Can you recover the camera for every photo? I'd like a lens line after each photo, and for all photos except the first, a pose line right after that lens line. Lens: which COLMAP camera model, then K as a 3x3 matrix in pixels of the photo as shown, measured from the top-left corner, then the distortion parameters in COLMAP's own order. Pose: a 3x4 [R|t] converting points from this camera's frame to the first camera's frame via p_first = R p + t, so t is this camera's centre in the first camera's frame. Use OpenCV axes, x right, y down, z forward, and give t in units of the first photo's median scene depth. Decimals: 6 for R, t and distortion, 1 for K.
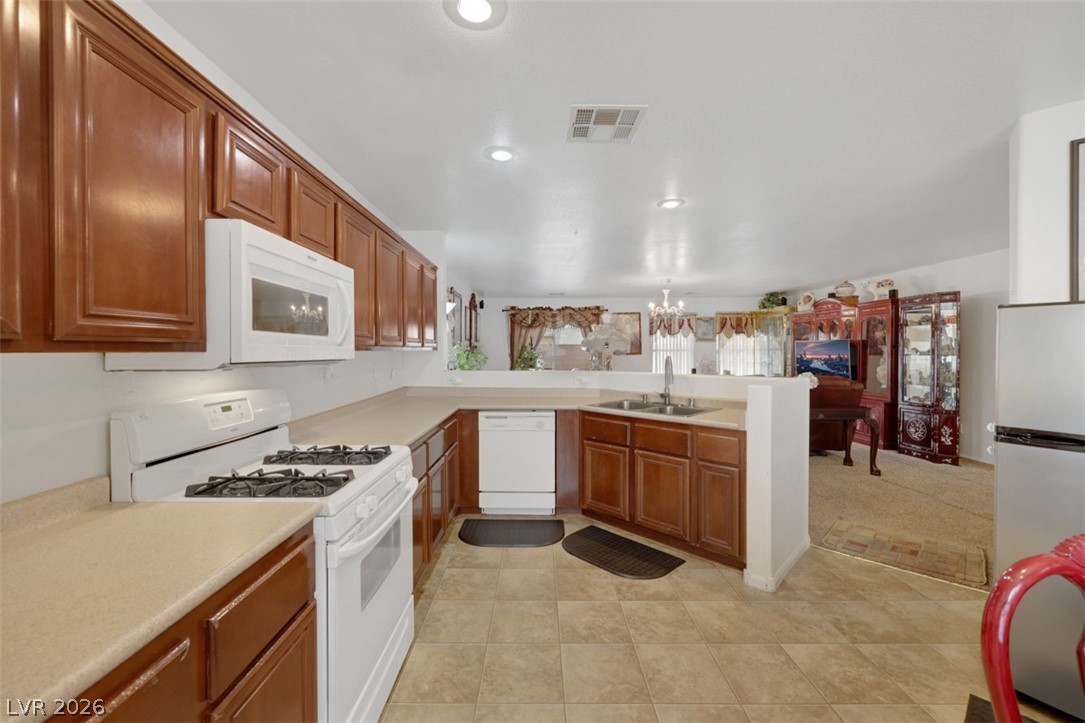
lens RADIAL K [[438.6, 0, 539.3], [0, 438.6, 352.4], [0, 0, 1]] dist [-0.002637, -0.000190]
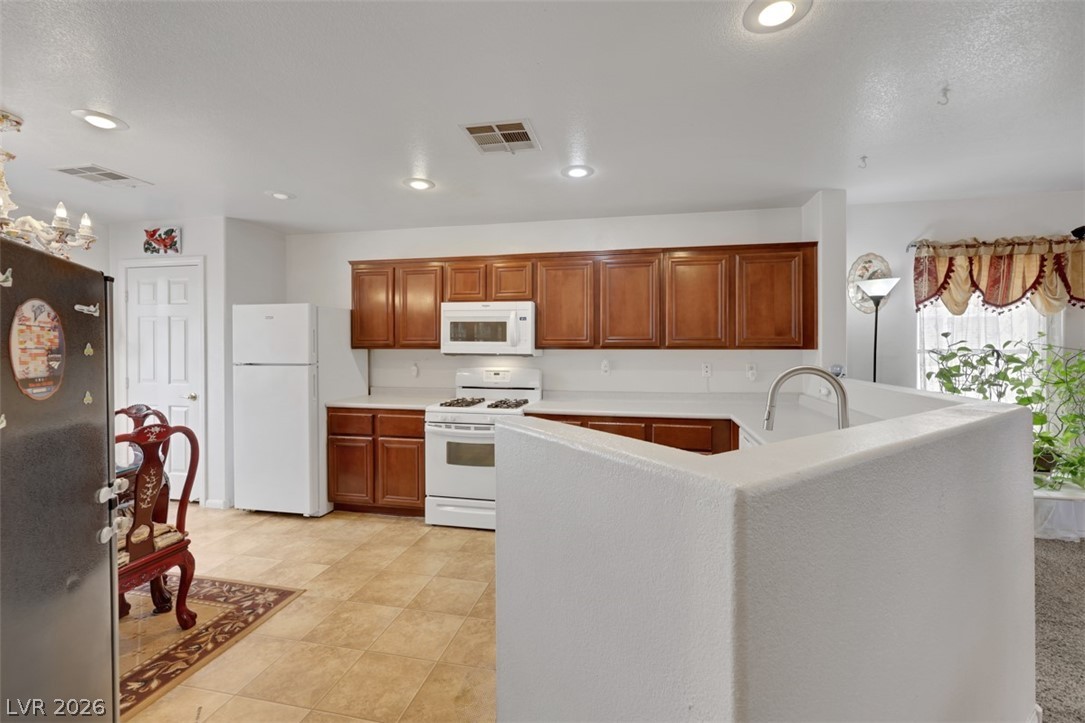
lens RADIAL K [[452.4, 0, 553.0], [0, 452.4, 351.5], [0, 0, 1]] dist [-0.000557, 0.000197]
pose [[-0.197786, 0.008891, -0.980205, 0.737449], [-0.005490, 0.999933, 0.010178, -0.007561], [0.980230, 0.007395, -0.197724, 0.823322]]
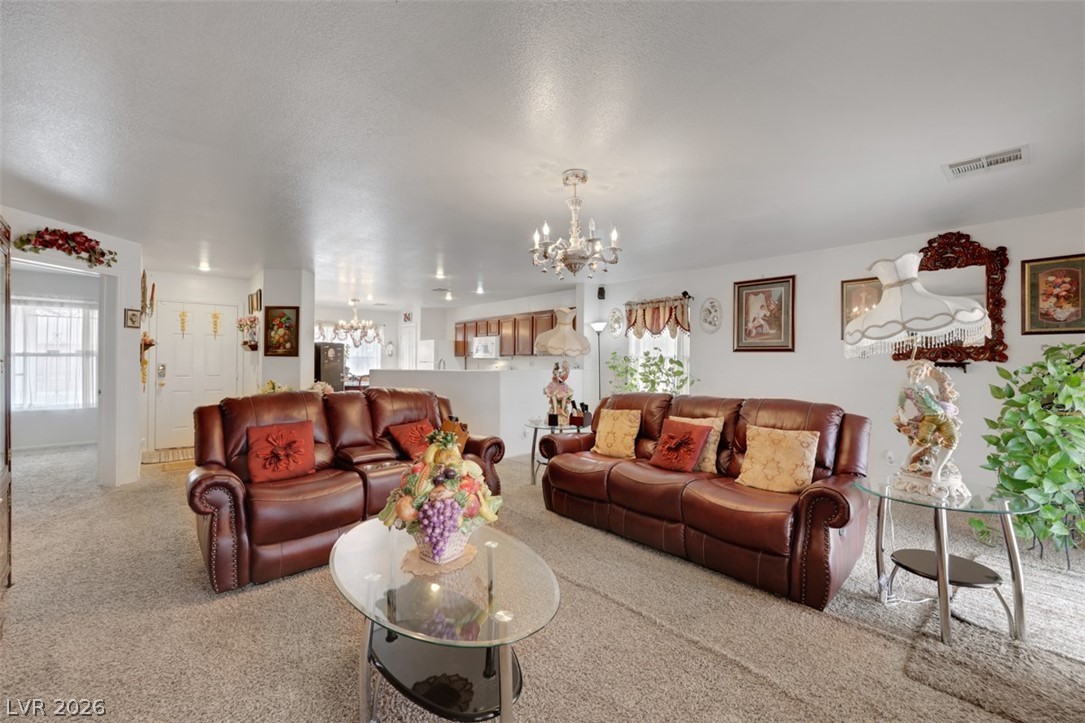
lens RADIAL K [[447.4, 0, 540.2], [0, 447.4, 360.1], [0, 0, 1]] dist [0.000807, 0.000718]
pose [[-0.754787, -0.002538, -0.655965, 1.149674], [-0.008769, 0.999942, 0.006221, 0.001068], [0.655911, 0.010448, -0.754766, 2.545699]]
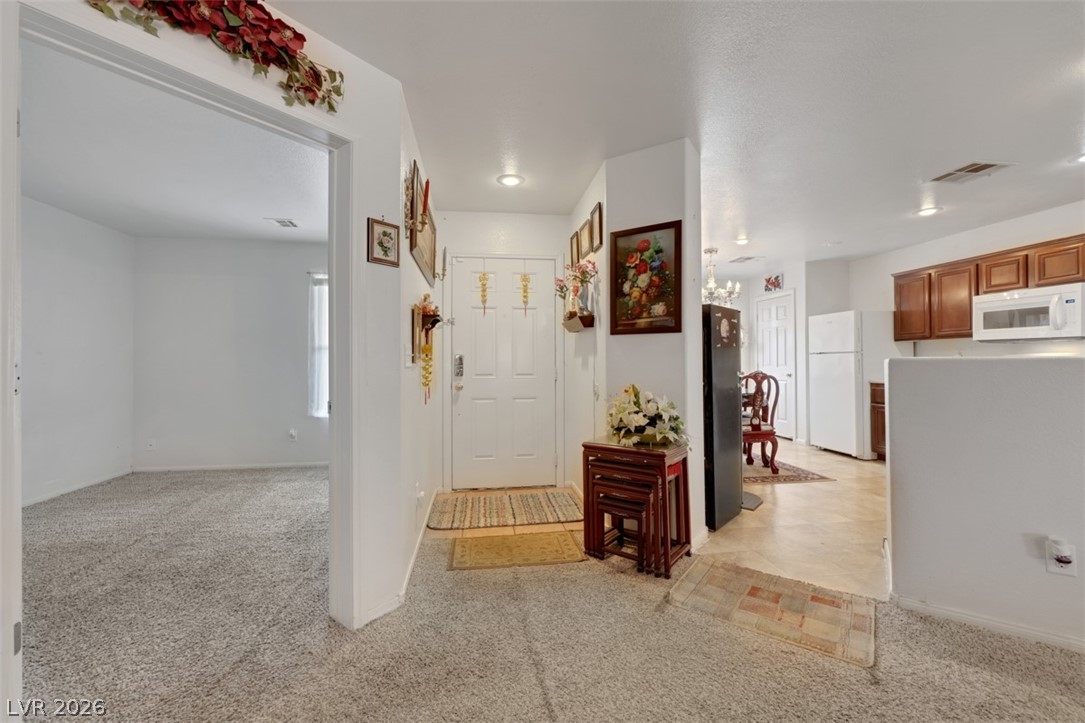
lens RADIAL K [[447.4, 0, 540.2], [0, 447.4, 360.1], [0, 0, 1]] dist [0.000807, 0.000718]
pose [[-0.990026, 0.007894, -0.140666, 1.073386], [0.008002, 0.999968, -0.000201, 0.052039], [0.140660, -0.001324, -0.990057, 1.384866]]
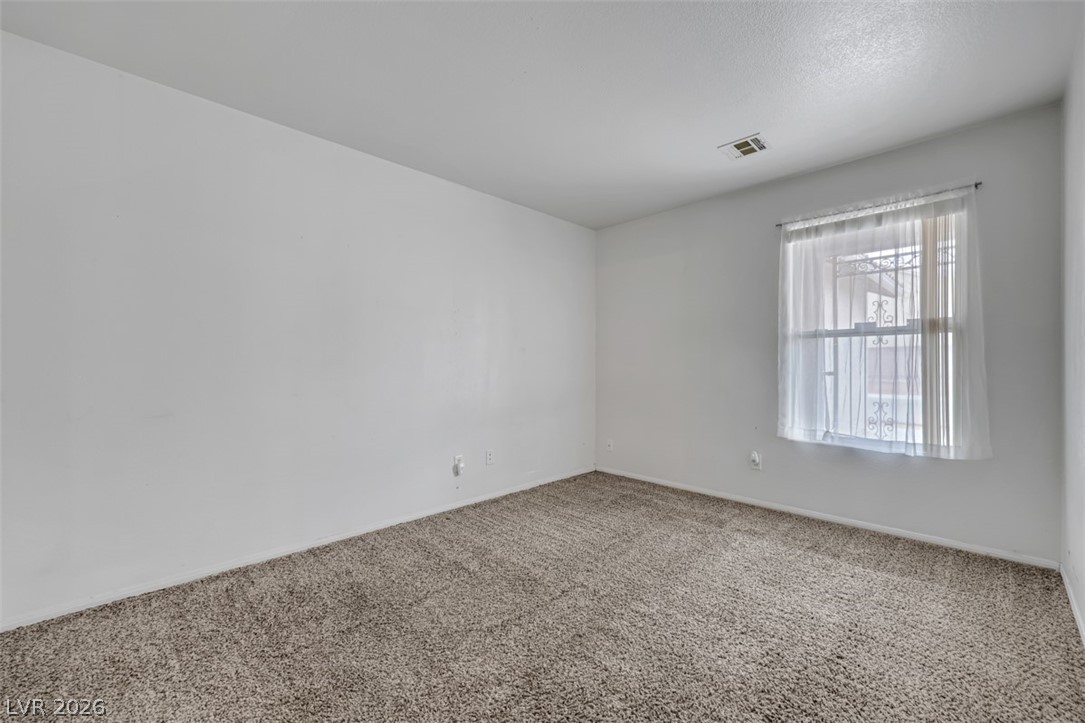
lens RADIAL K [[436.2, 0, 533.5], [0, 436.2, 367.3], [0, 0, 1]] dist [-0.001074, -0.000064]
pose [[-0.689225, 0.001490, 0.724546, 1.279021], [0.011151, 0.999901, 0.008551, 0.060249], [-0.724462, 0.013973, -0.689173, 0.920023]]
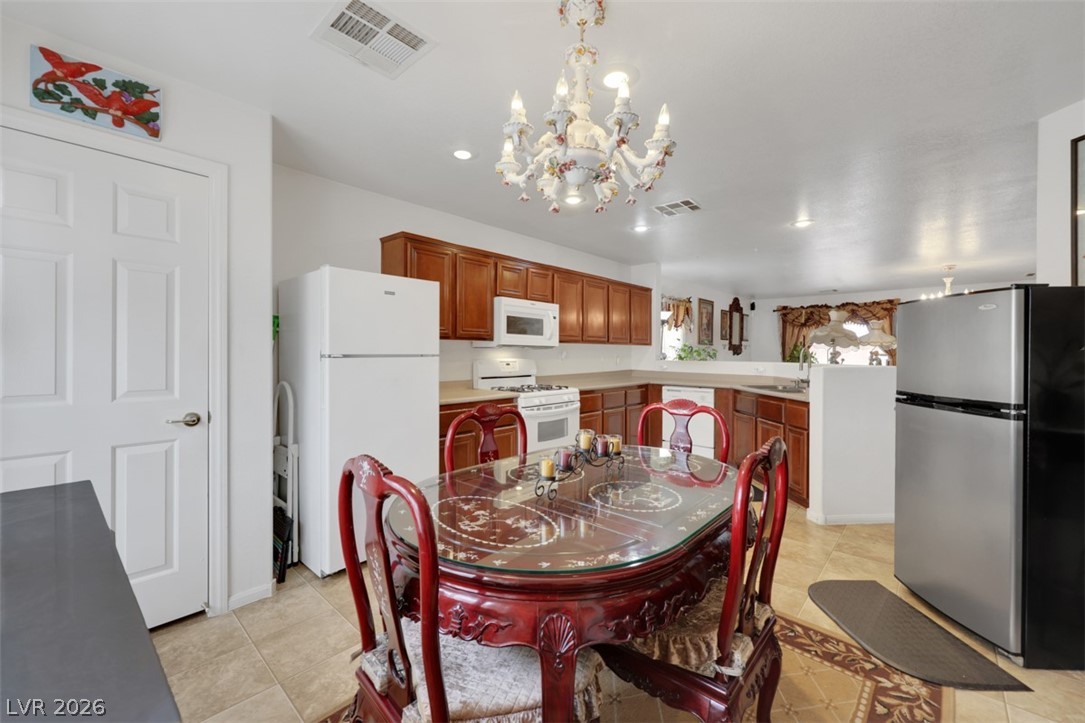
lens RADIAL K [[443.3, 0, 543.8], [0, 443.3, 356.7], [0, 0, 1]] dist [0.000650, 0.000202]
pose [[0.746667, 0.010635, -0.665113, 0.556646], [-0.008740, 0.999943, 0.006176, 0.030205], [0.665140, 0.001202, 0.746718, -0.384318]]
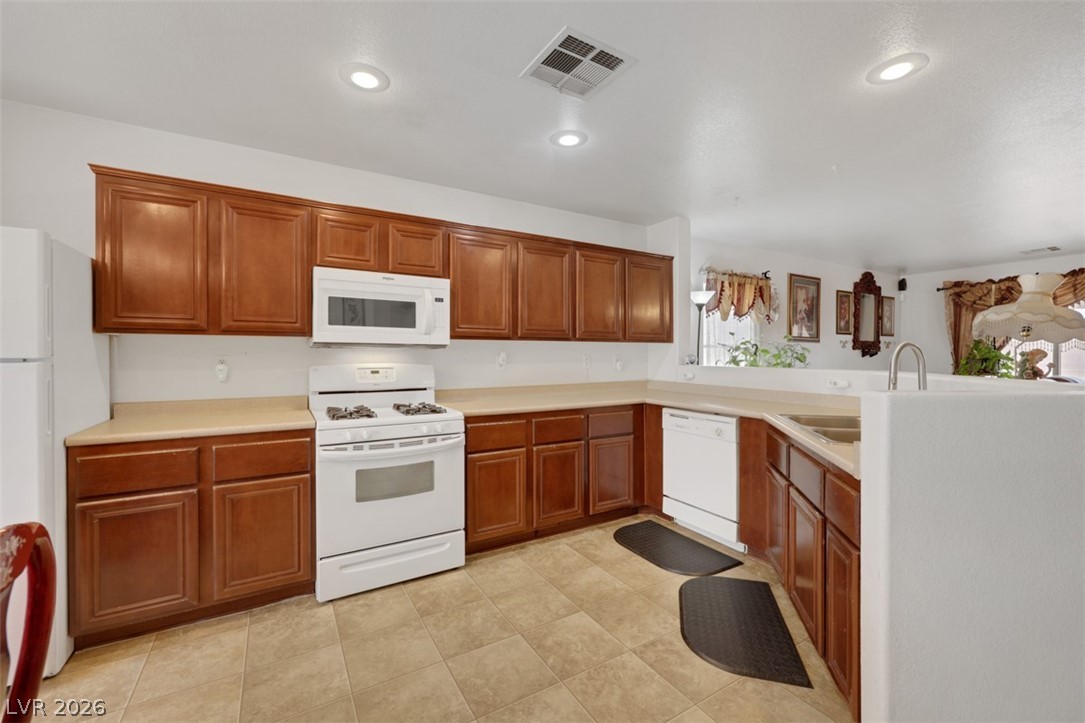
lens RADIAL K [[443.3, 0, 543.8], [0, 443.3, 356.7], [0, 0, 1]] dist [0.000650, 0.000202]
pose [[0.509067, 0.004063, -0.860717, 0.531102], [-0.004196, 0.999989, 0.002239, 0.027939], [0.860717, 0.002472, 0.509078, 0.314594]]
